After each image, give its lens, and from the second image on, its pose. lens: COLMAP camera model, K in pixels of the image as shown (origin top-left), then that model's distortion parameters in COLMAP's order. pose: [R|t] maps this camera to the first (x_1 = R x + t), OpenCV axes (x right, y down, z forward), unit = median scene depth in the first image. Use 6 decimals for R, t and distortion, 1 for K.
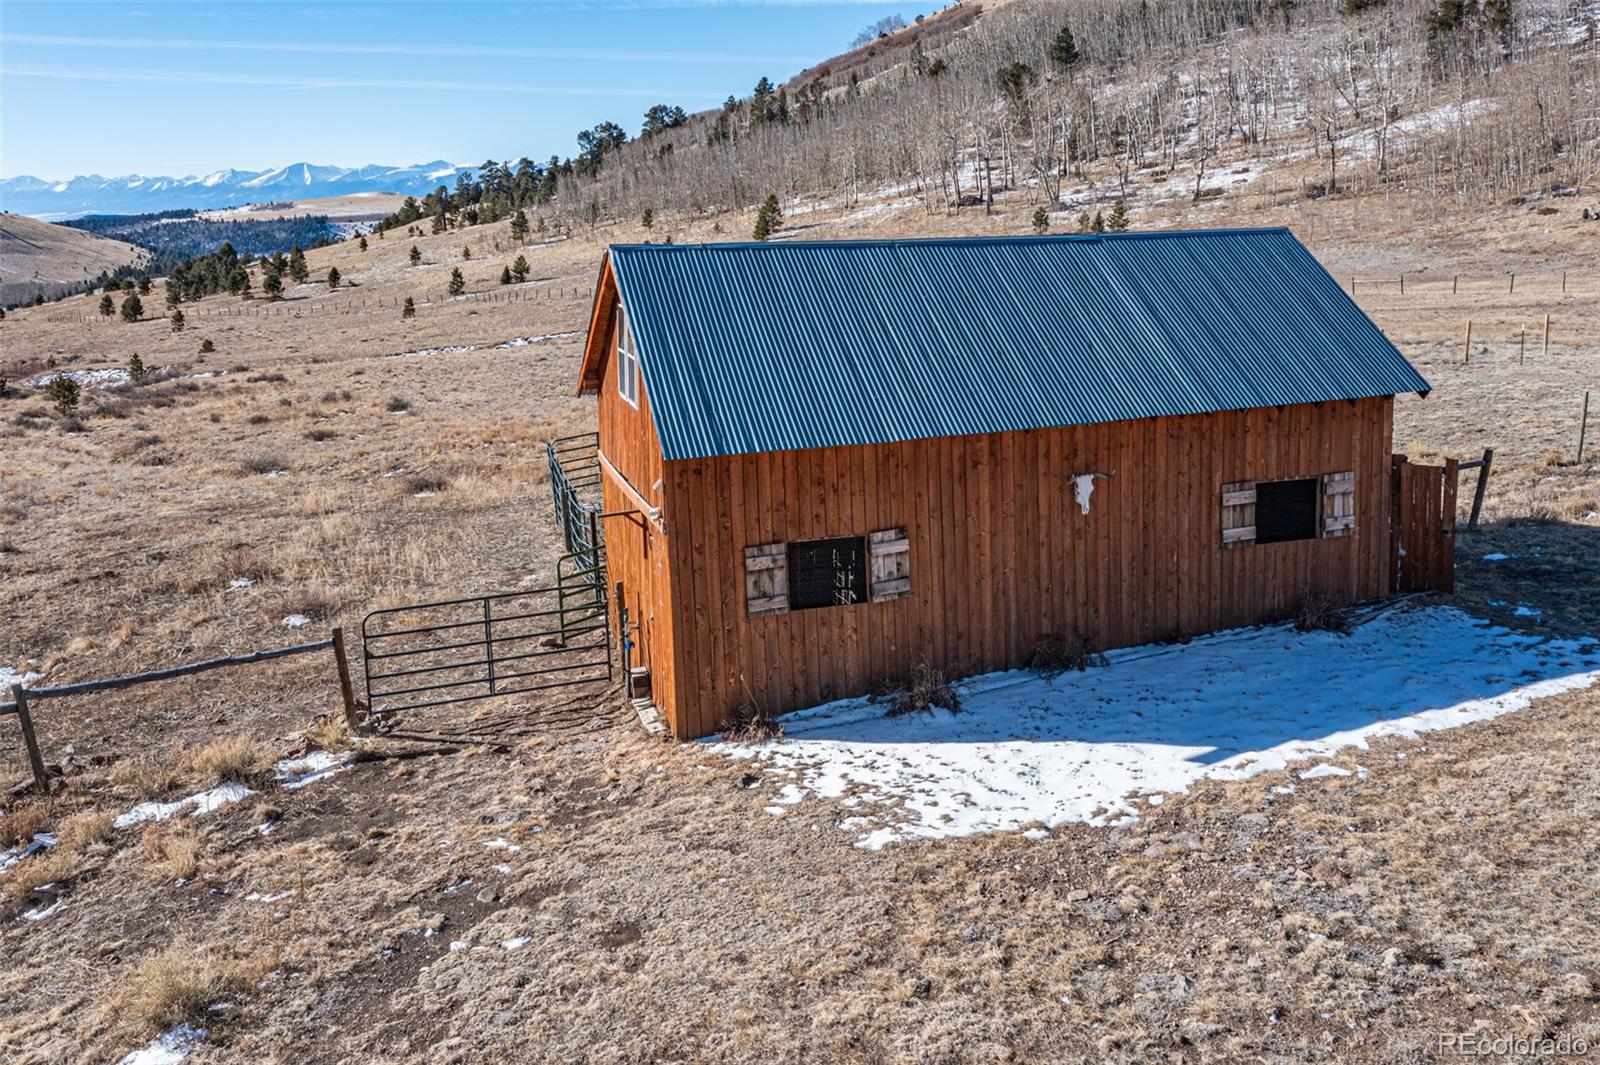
lens RADIAL K [[1266.1, 0, 793.2], [0, 1266.1, 534.7], [0, 0, 1]] dist [-0.008097, 0.004769]
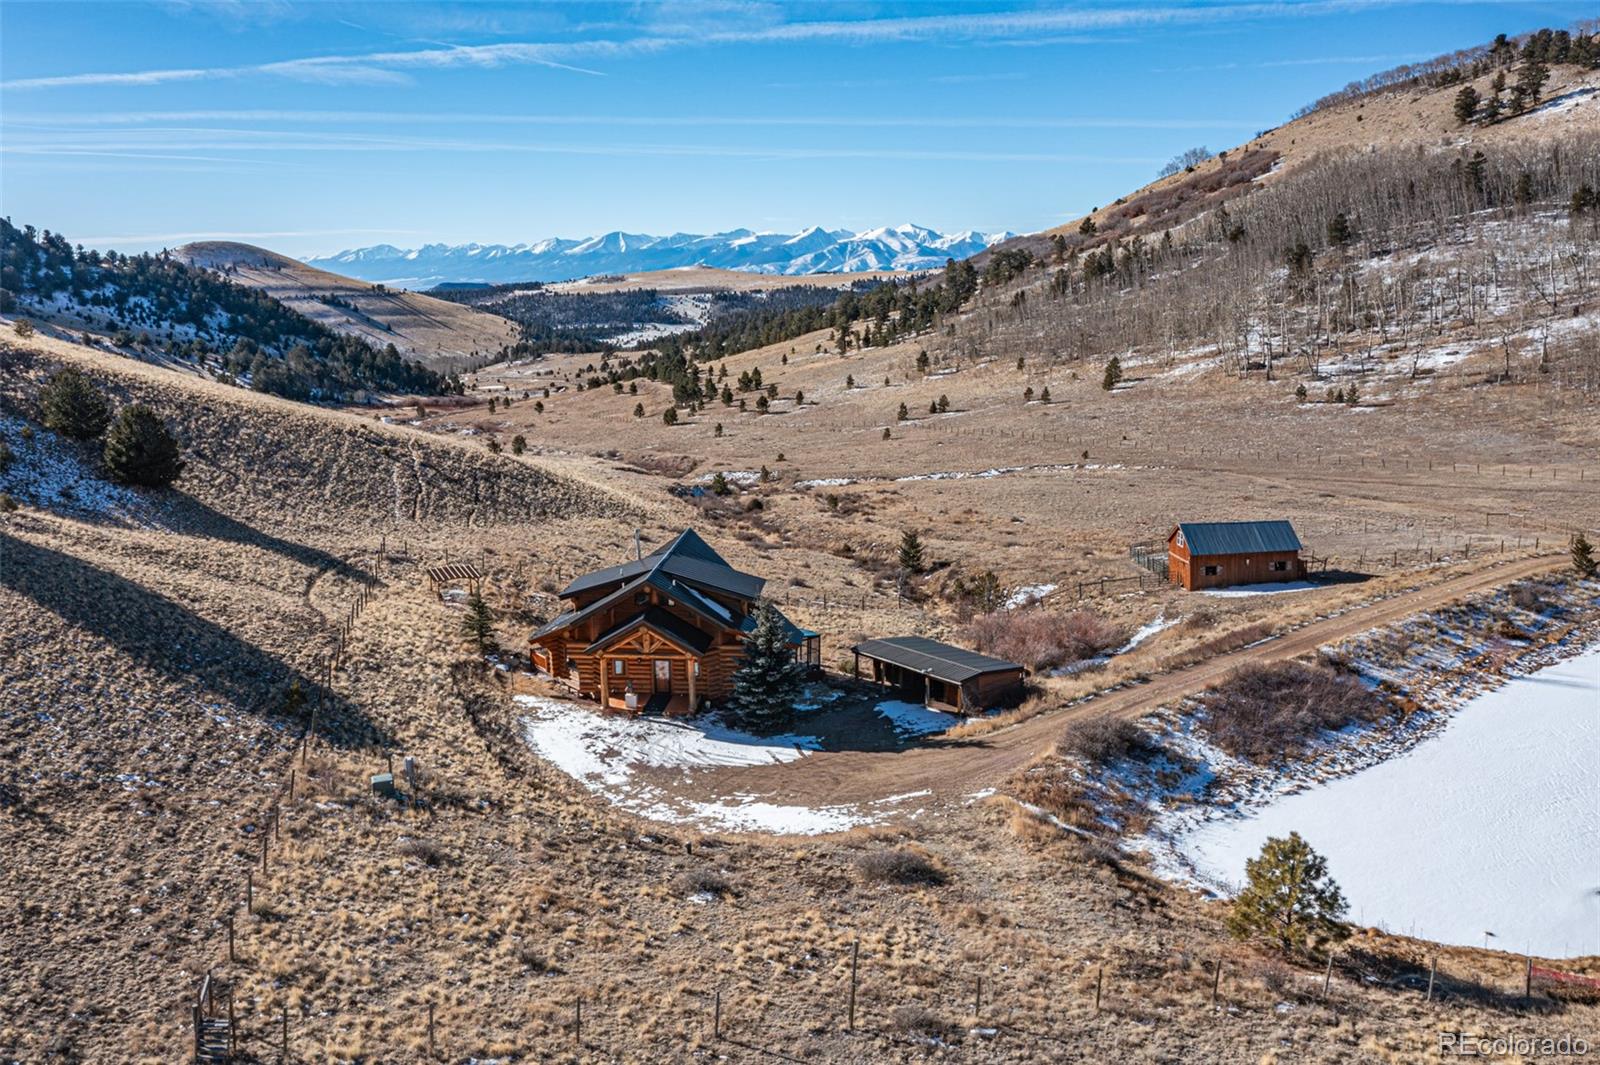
lens RADIAL K [[1261.2, 0, 799.0], [0, 1261.2, 540.5], [0, 0, 1]] dist [-0.011960, 0.010146]
pose [[0.976590, 0.044958, -0.210357, -0.057525], [-0.053967, 0.997846, -0.037283, 0.018981], [0.208228, 0.047762, 0.976914, -0.492868]]
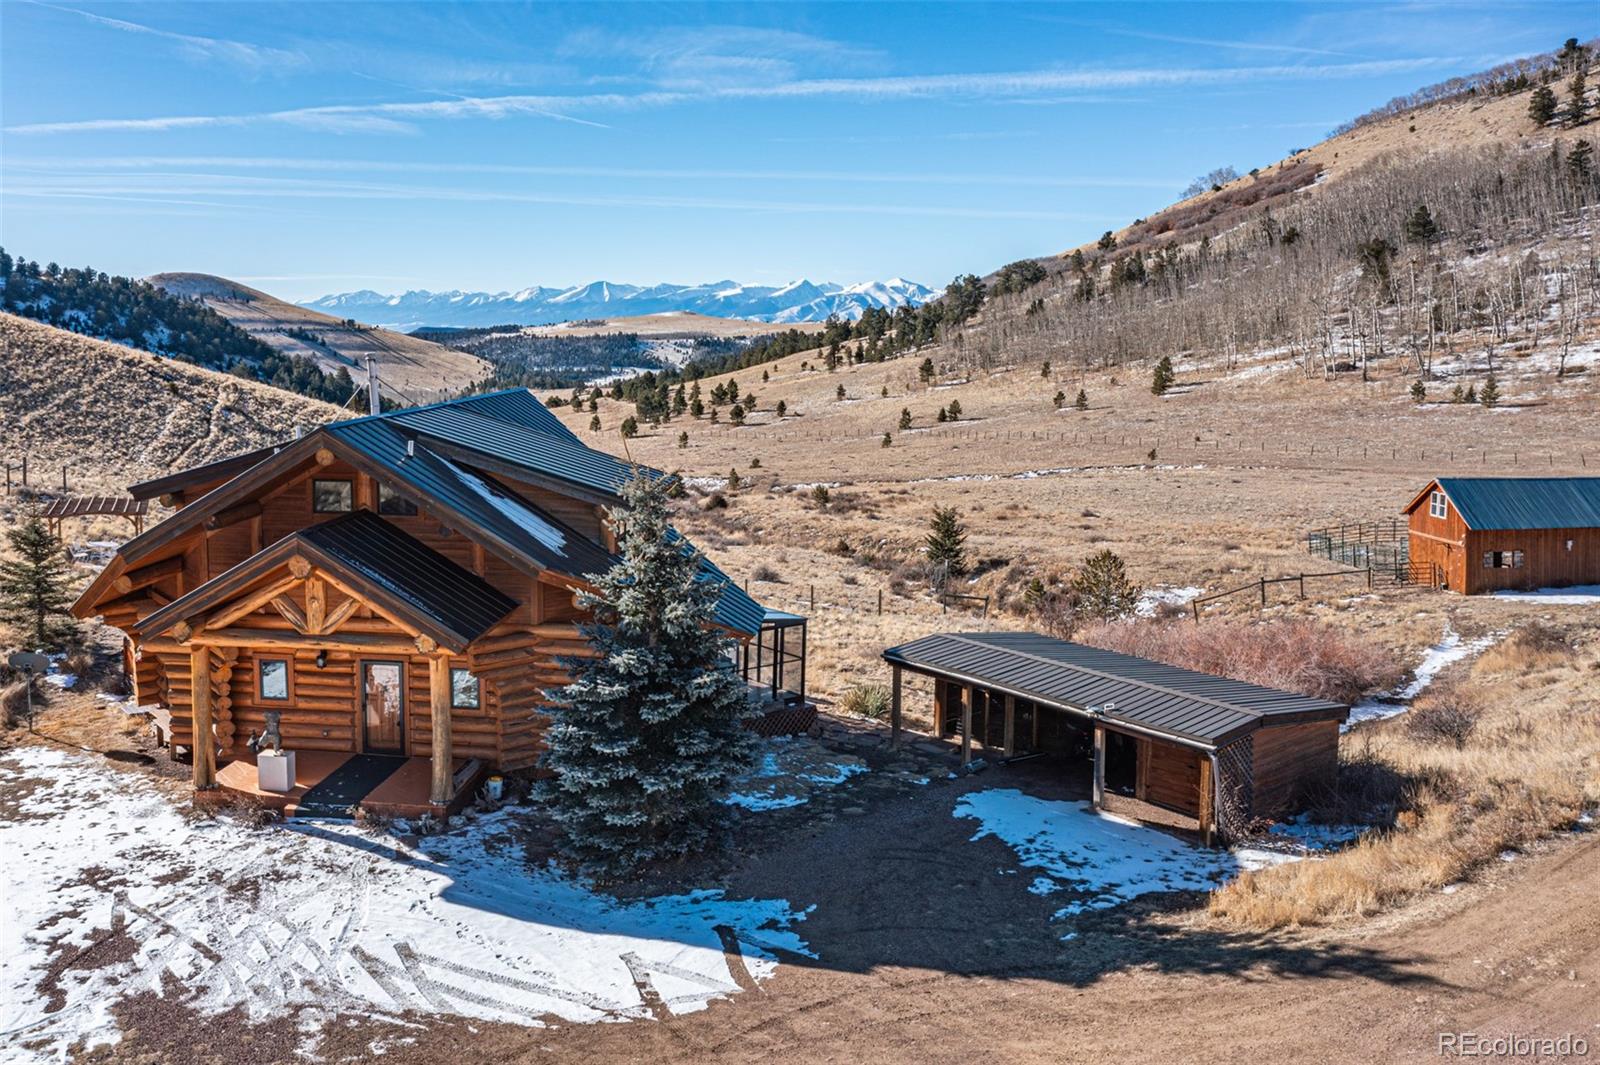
lens RADIAL K [[1300.5, 0, 740.2], [0, 1300.5, 501.1], [0, 0, 1]] dist [-0.010499, 0.005712]
pose [[0.968528, 0.049755, -0.243881, -0.100224], [-0.078685, 0.990773, -0.110352, 0.037045], [0.236140, 0.126069, 0.963506, -0.273471]]
